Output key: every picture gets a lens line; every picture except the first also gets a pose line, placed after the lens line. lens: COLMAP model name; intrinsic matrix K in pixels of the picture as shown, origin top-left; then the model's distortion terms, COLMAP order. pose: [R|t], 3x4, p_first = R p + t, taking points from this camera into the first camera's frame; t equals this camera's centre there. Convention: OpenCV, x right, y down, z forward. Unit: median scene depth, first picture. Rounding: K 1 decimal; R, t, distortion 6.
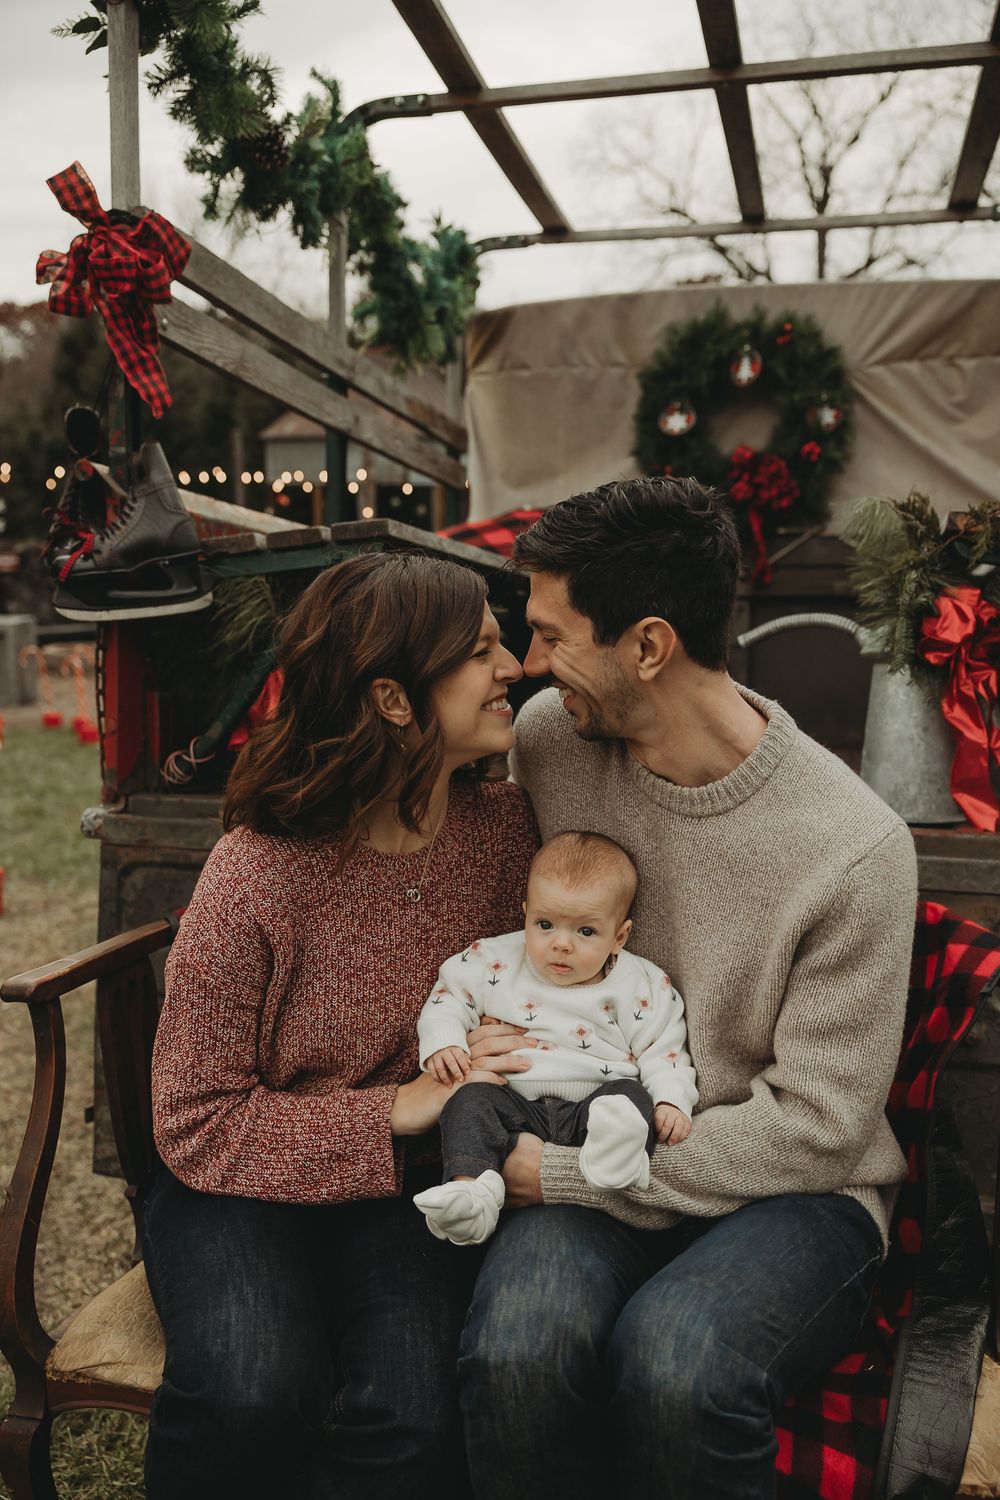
lens RADIAL K [[1361.8, 0, 501.5], [0, 1361.8, 788.7], [0, 0, 1]] dist [0.012846, -0.004961]
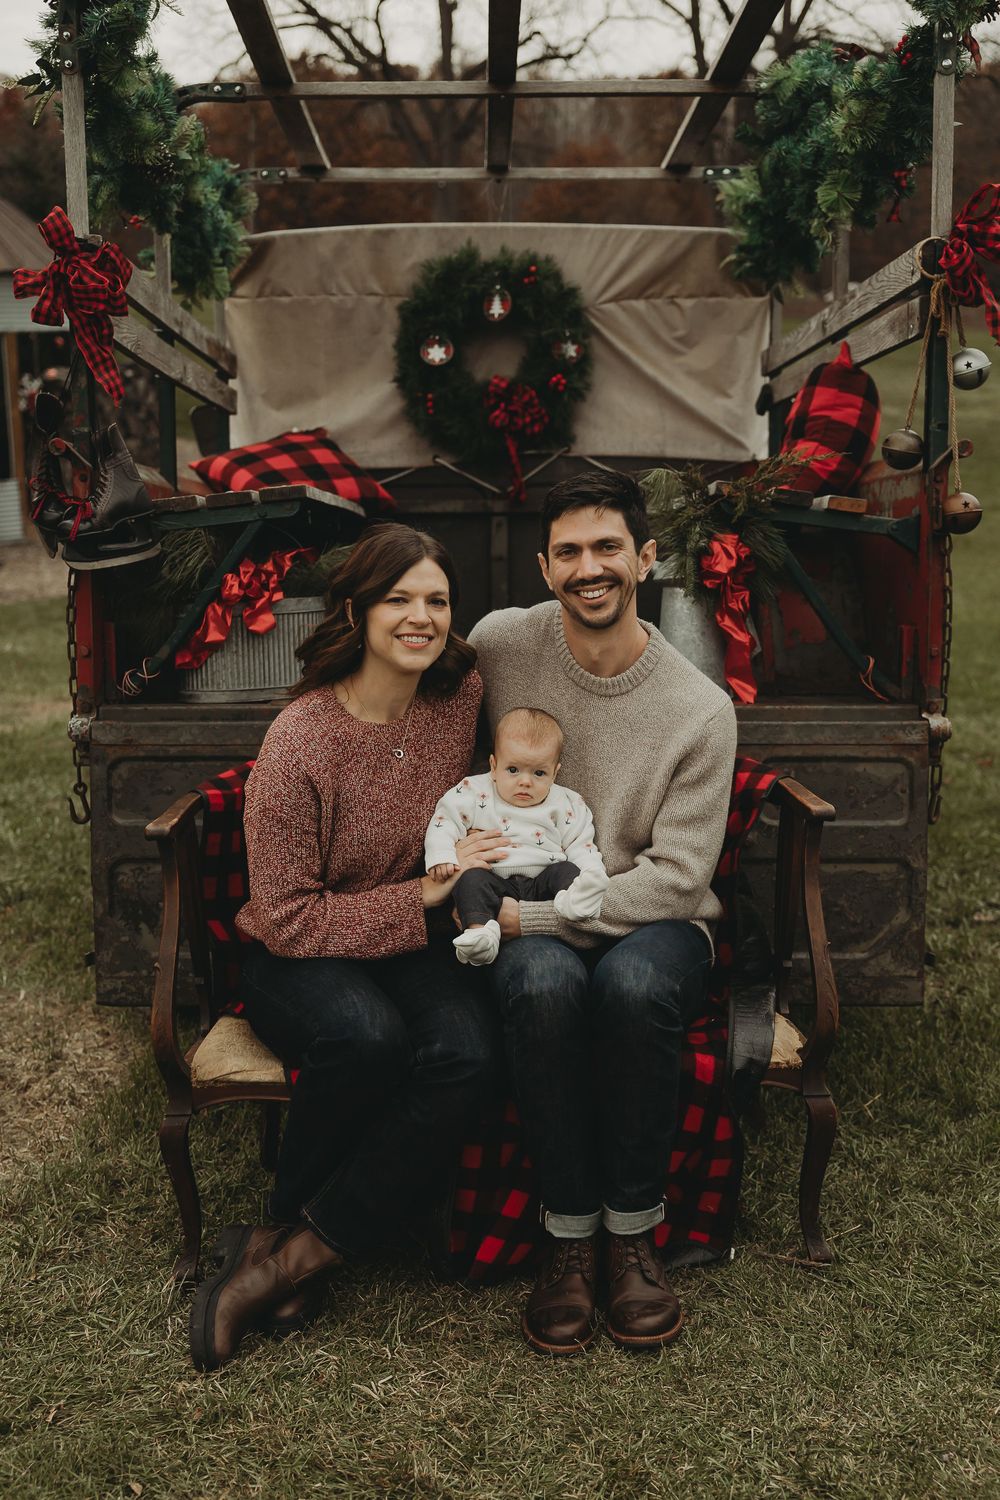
lens RADIAL K [[1686.2, 0, 500.0], [0, 1686.2, 750.0], [0, 0, 1]] dist [-0.001676, 0.021221]
pose [[0.969623, -0.047783, 0.239893, -0.322914], [0.041136, 0.998620, 0.032643, 0.010477], [-0.241121, -0.021783, 0.970250, -0.652266]]
